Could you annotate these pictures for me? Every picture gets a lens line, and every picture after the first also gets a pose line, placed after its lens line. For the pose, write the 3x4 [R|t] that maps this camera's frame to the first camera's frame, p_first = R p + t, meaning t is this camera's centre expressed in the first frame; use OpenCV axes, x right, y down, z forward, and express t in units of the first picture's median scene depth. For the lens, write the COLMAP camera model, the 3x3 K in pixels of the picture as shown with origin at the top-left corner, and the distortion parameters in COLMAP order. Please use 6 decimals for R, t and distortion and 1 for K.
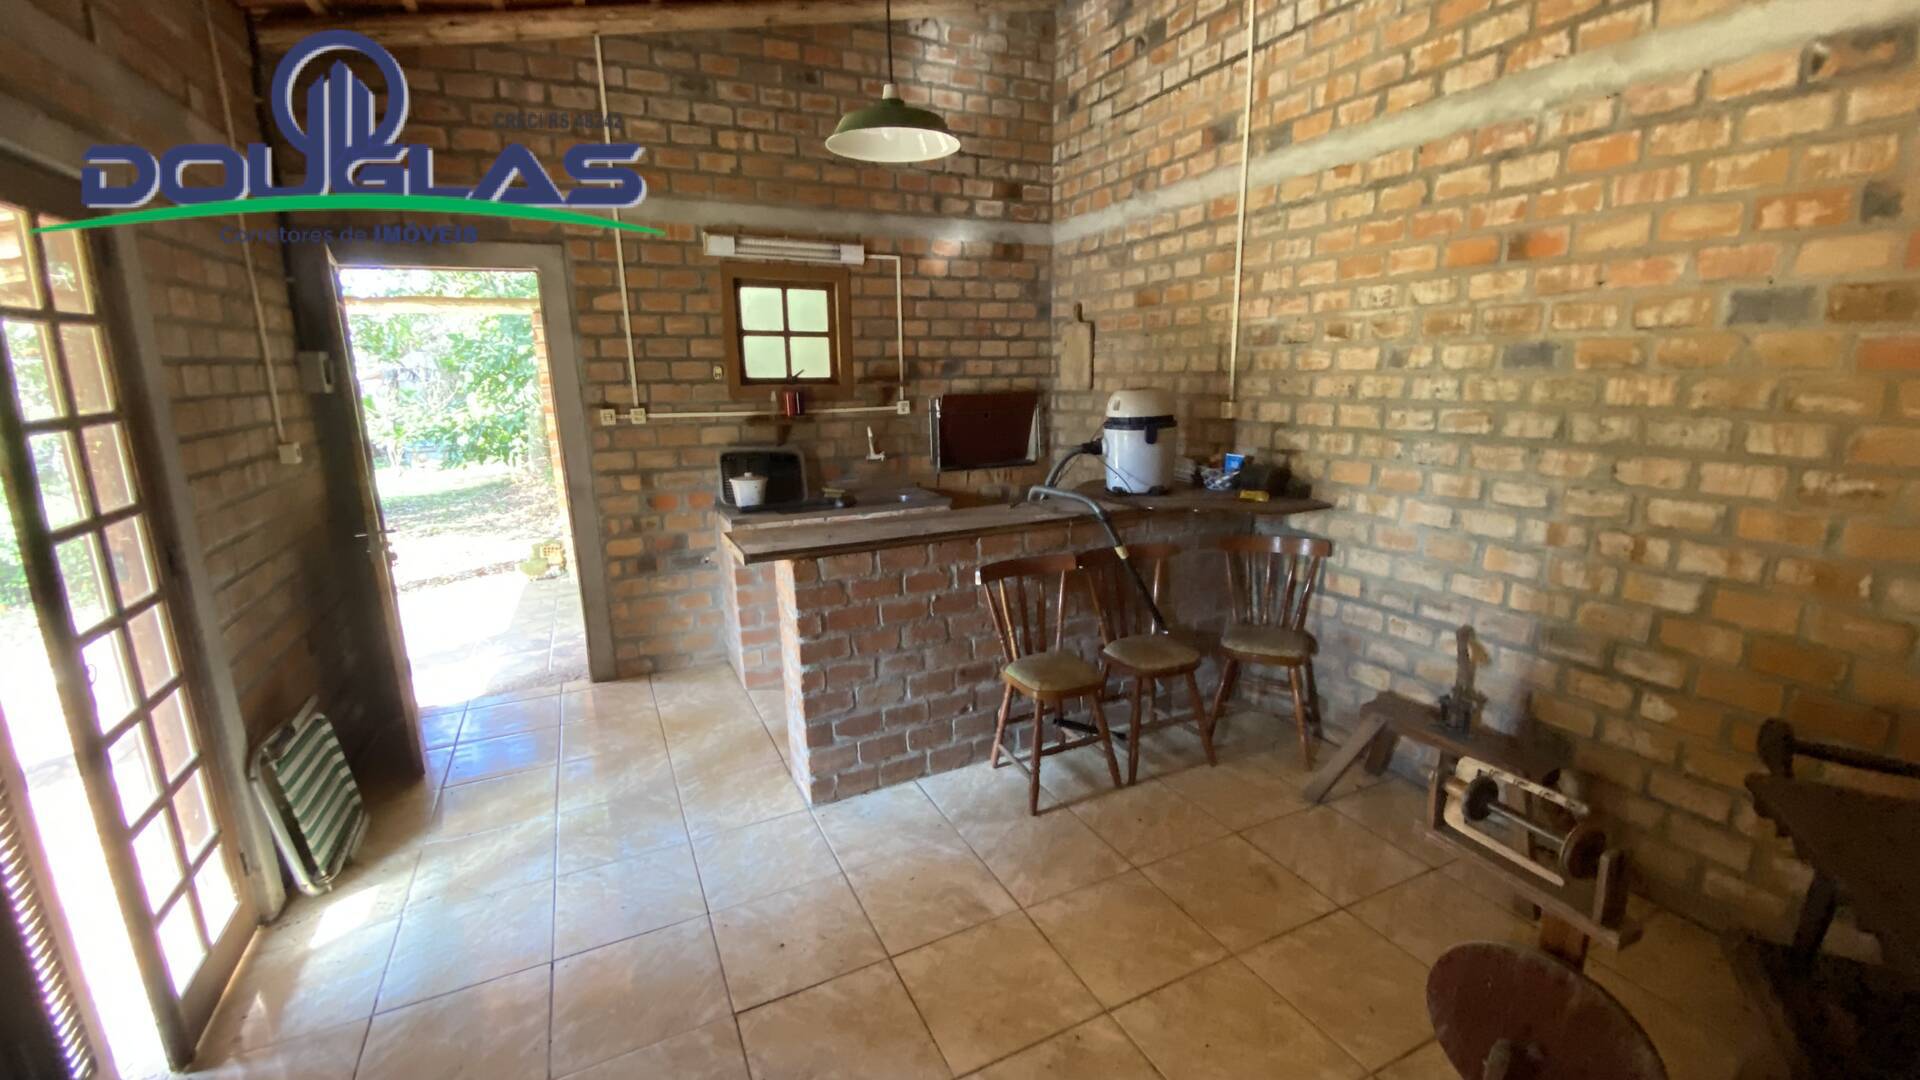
lens RADIAL K [[780.3, 0, 960.0], [0, 780.3, 540.0], [0, 0, 1]] dist [0.098623, -0.024210]
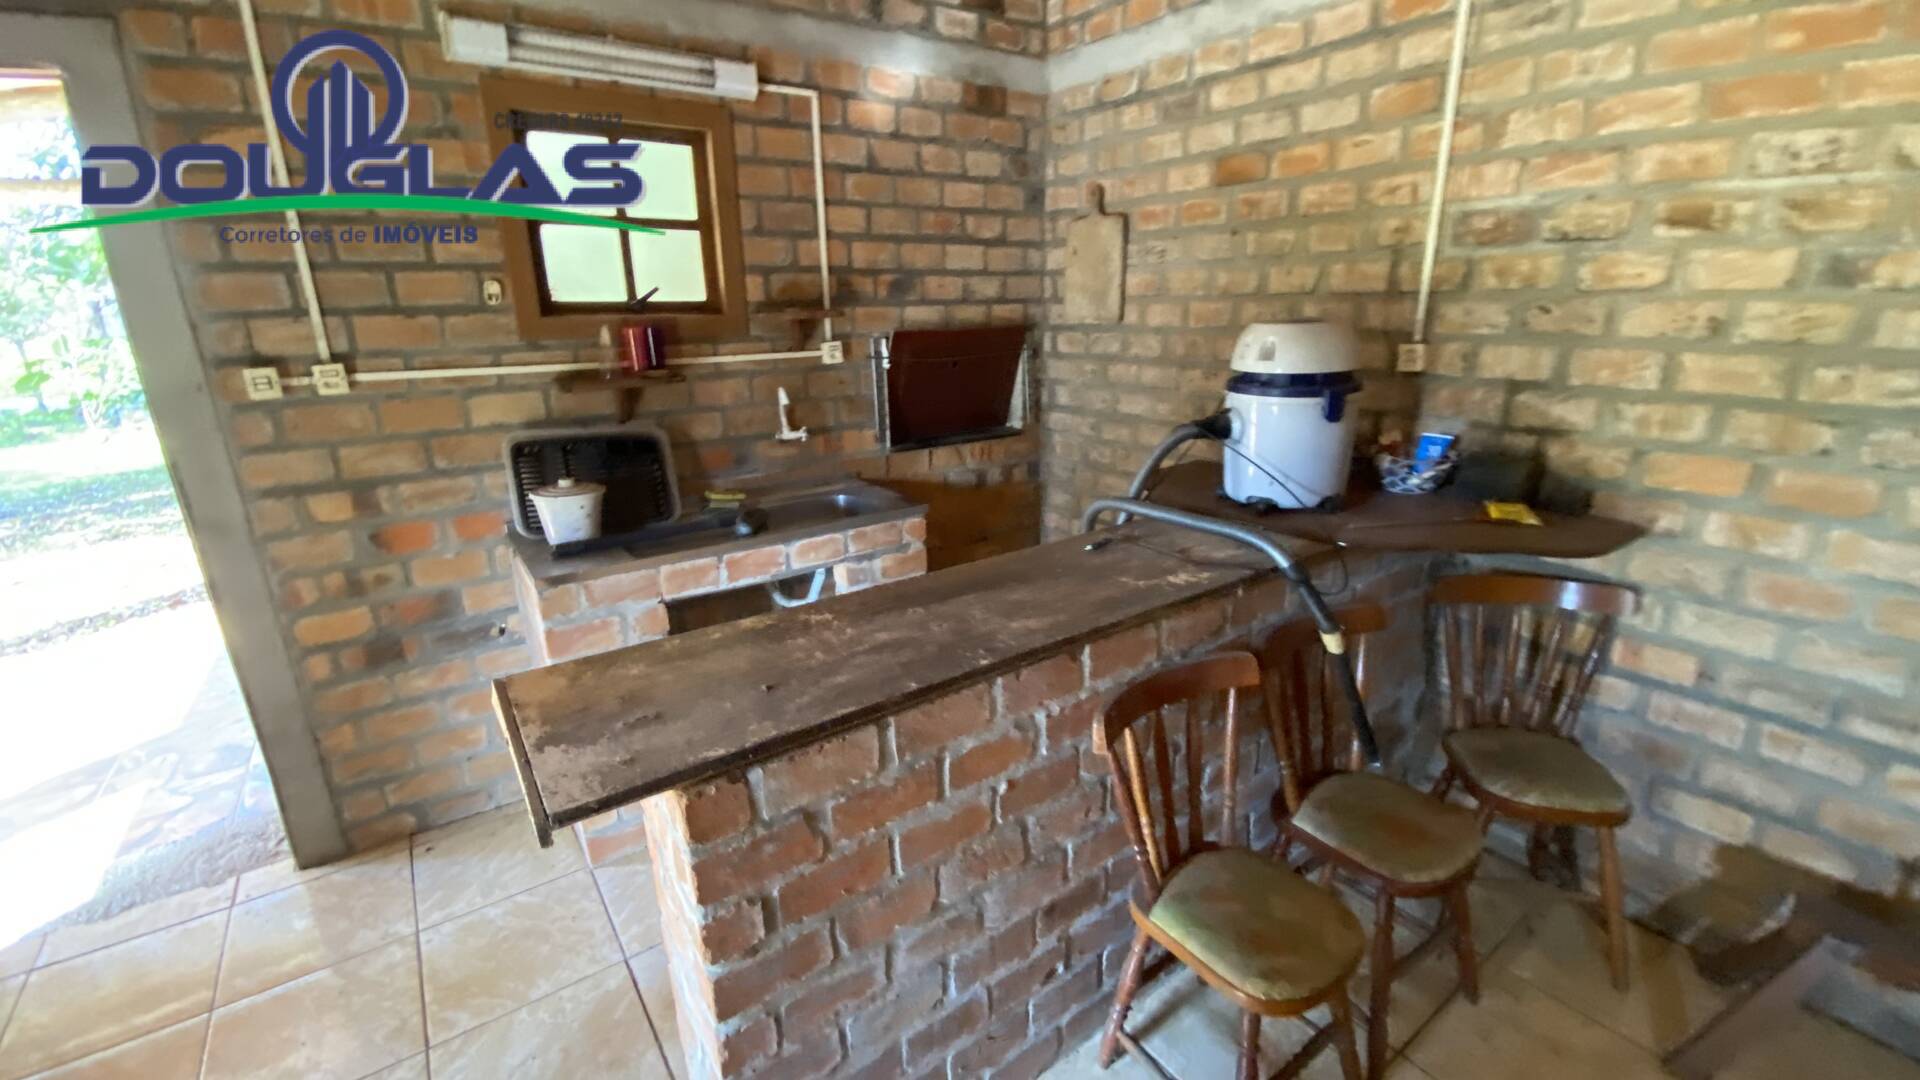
lens RADIAL K [[787.0, 0, 960.2], [0, 787.0, 544.2], [0, 0, 1]] dist [0.035262, -0.025352]
pose [[0.985105, -0.048972, 0.164834, -0.094836], [0.034821, 0.995540, 0.087675, -0.081145], [-0.168393, -0.080629, 0.982417, 0.419286]]
